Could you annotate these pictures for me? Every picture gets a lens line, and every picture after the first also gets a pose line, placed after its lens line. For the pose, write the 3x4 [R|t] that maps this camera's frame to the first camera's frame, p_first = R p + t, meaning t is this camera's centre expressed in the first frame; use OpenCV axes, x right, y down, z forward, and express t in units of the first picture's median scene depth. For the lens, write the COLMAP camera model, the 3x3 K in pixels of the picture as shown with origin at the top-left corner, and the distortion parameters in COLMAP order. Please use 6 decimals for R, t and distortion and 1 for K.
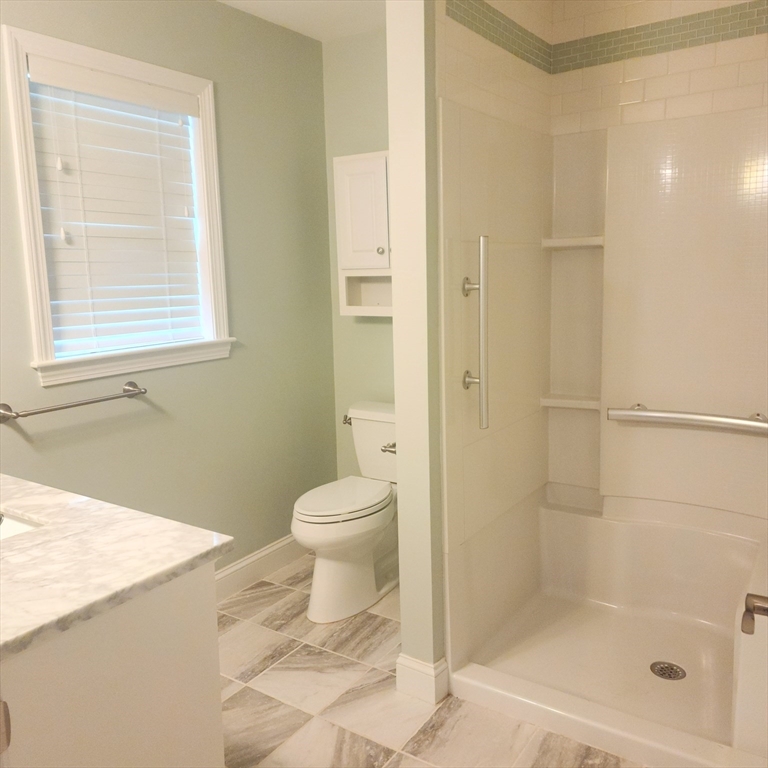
lens RADIAL K [[709.0, 0, 384.0], [0, 709.0, 384.0], [0, 0, 1]] dist [0.133495, -0.190823]
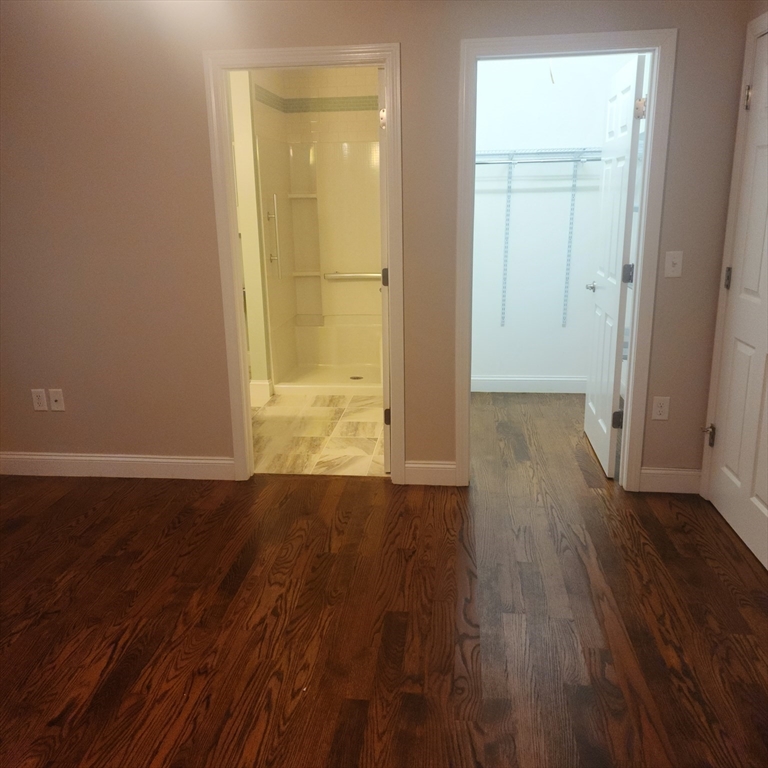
lens RADIAL K [[709.0, 0, 384.0], [0, 709.0, 384.0], [0, 0, 1]] dist [0.133495, -0.190823]
pose [[0.887971, -0.100120, 0.448869, -0.539844], [0.060564, 0.992973, 0.101672, 0.158360], [-0.455894, -0.063097, 0.887795, -1.048426]]
